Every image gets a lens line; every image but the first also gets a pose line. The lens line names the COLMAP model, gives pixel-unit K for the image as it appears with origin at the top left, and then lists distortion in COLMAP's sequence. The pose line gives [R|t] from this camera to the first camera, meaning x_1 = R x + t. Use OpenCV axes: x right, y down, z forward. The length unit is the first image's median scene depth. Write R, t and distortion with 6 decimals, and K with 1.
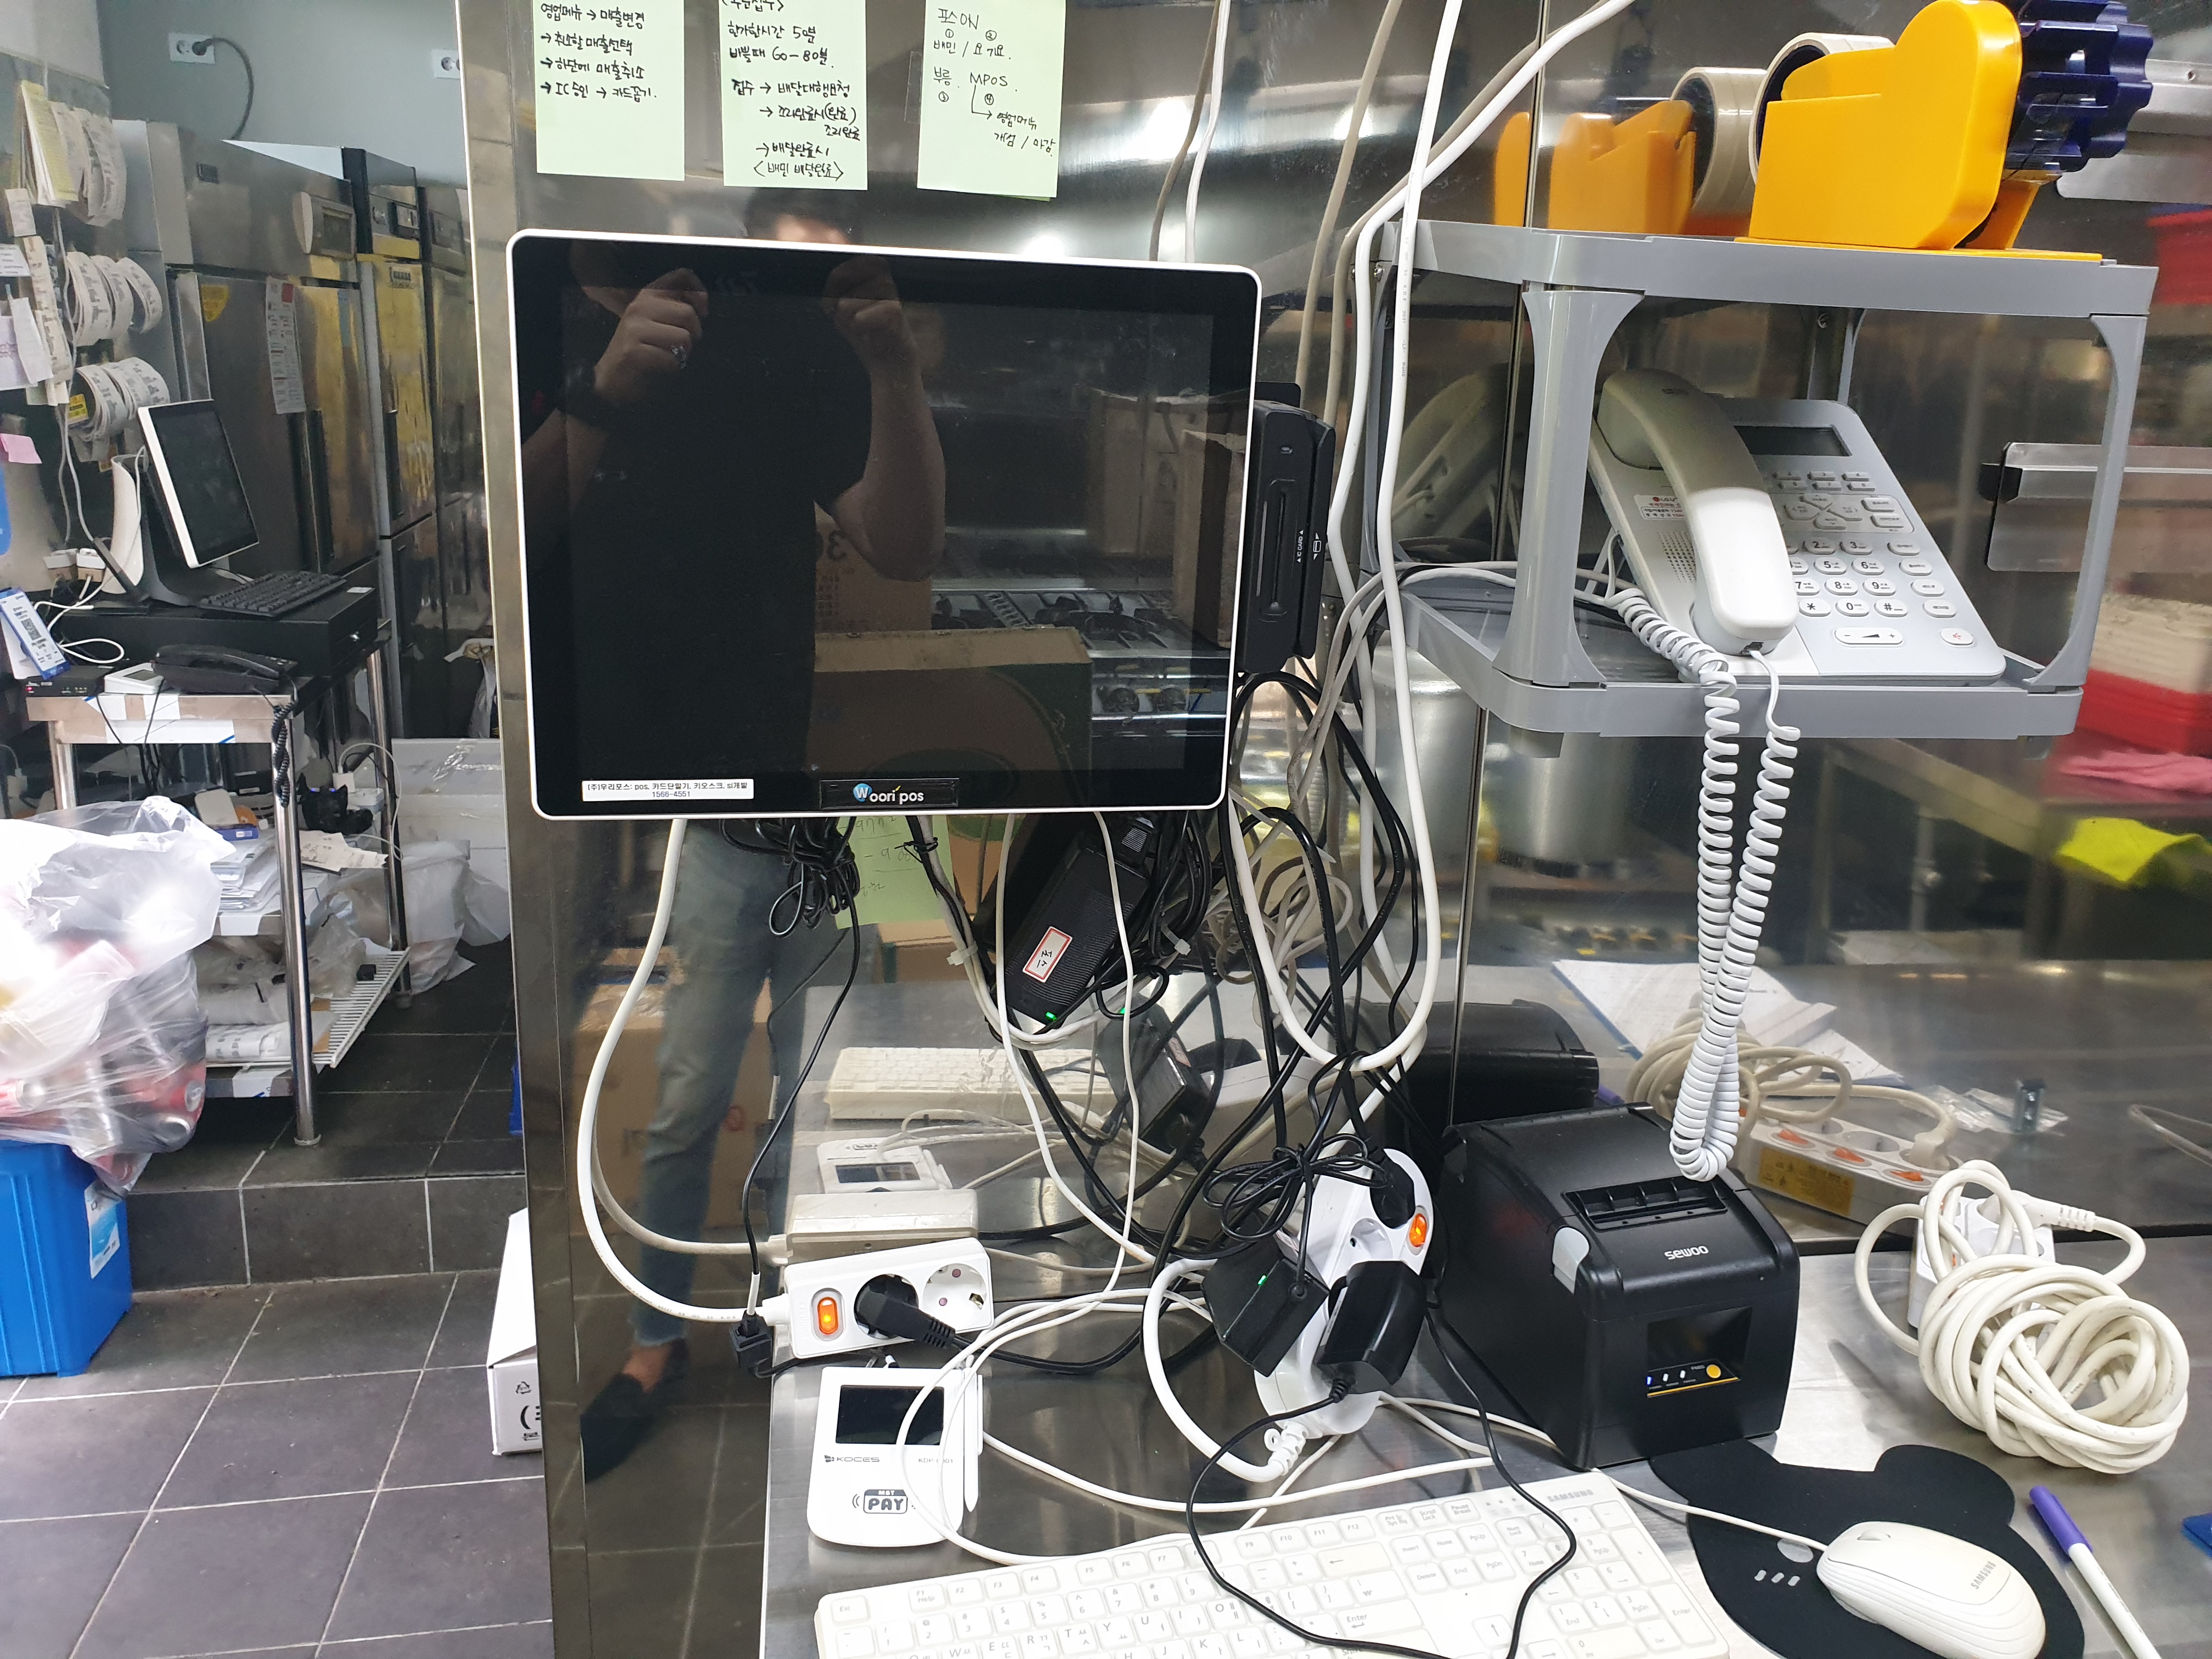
lens RADIAL K [[1684.2, 0, 1105.5], [0, 1684.2, 765.3], [0, 0, 1]] dist [0.000350, 0.007107]
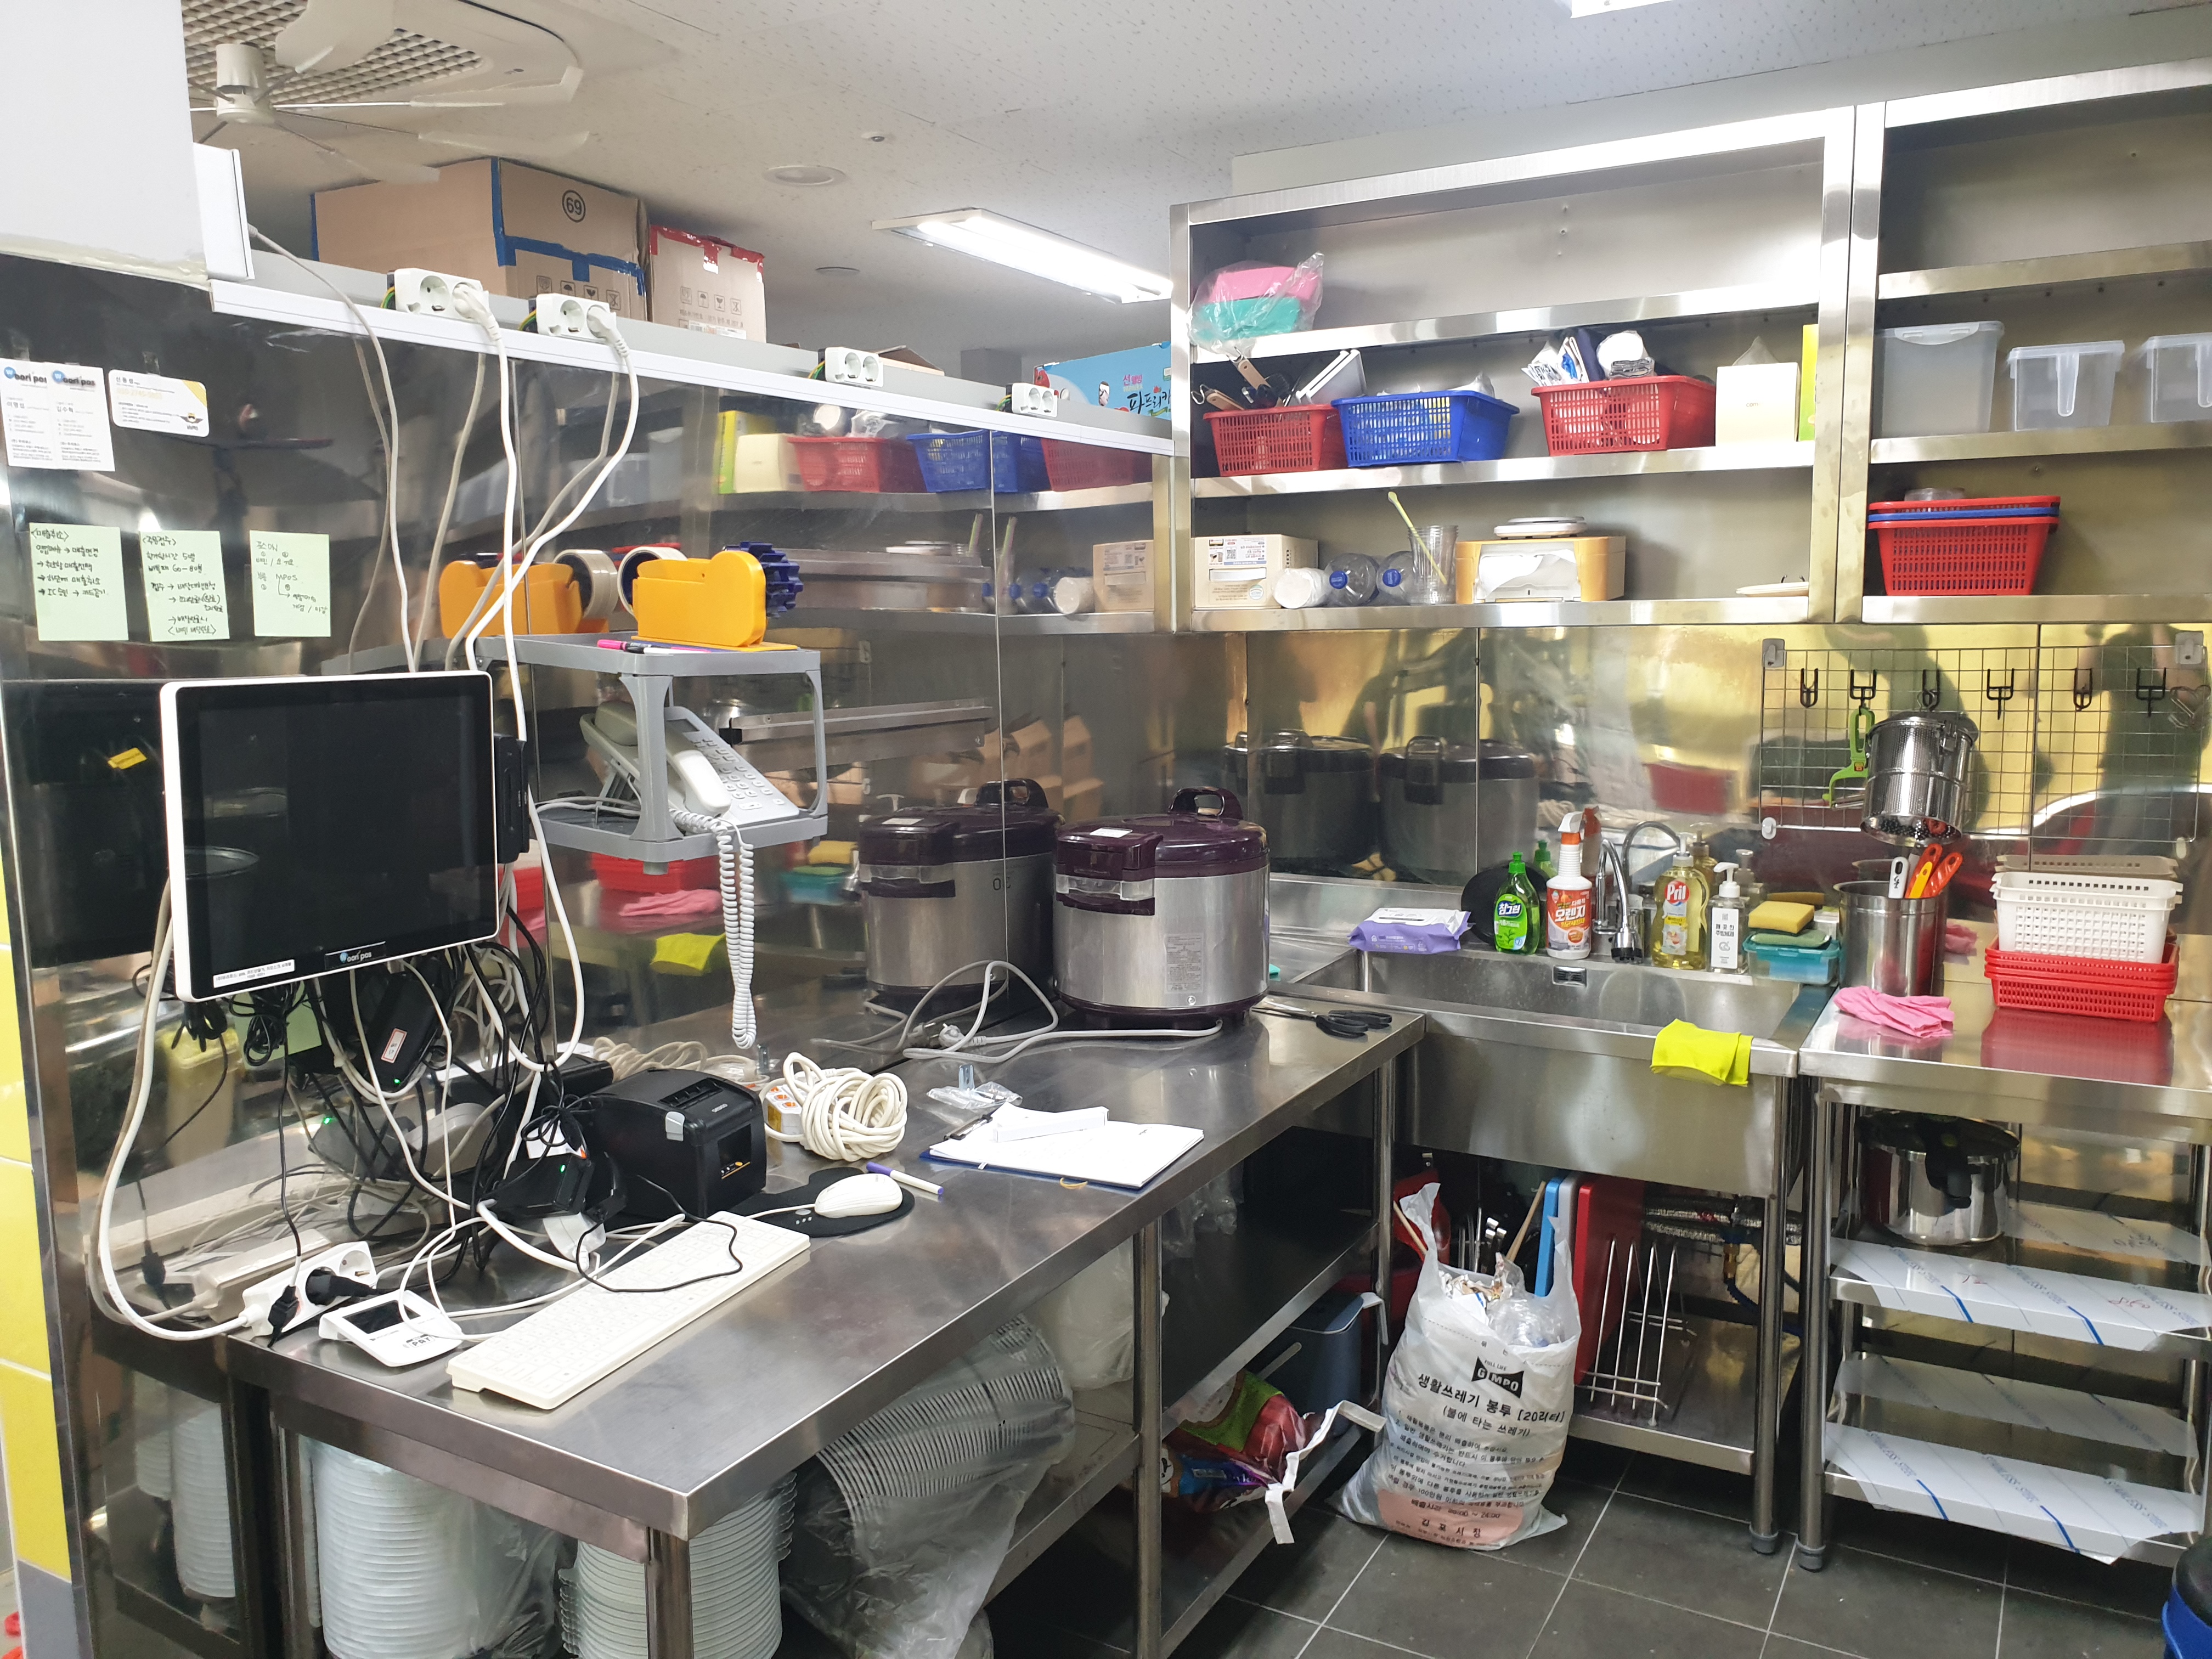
lens RADIAL K [[1684.2, 0, 1105.5], [0, 1684.2, 765.3], [0, 0, 1]] dist [0.000350, 0.007107]
pose [[0.619617, -0.110652, 0.777065, -0.989879], [0.224614, 0.973607, -0.040463, 0.069656], [-0.752079, 0.199612, 0.628118, -0.804591]]
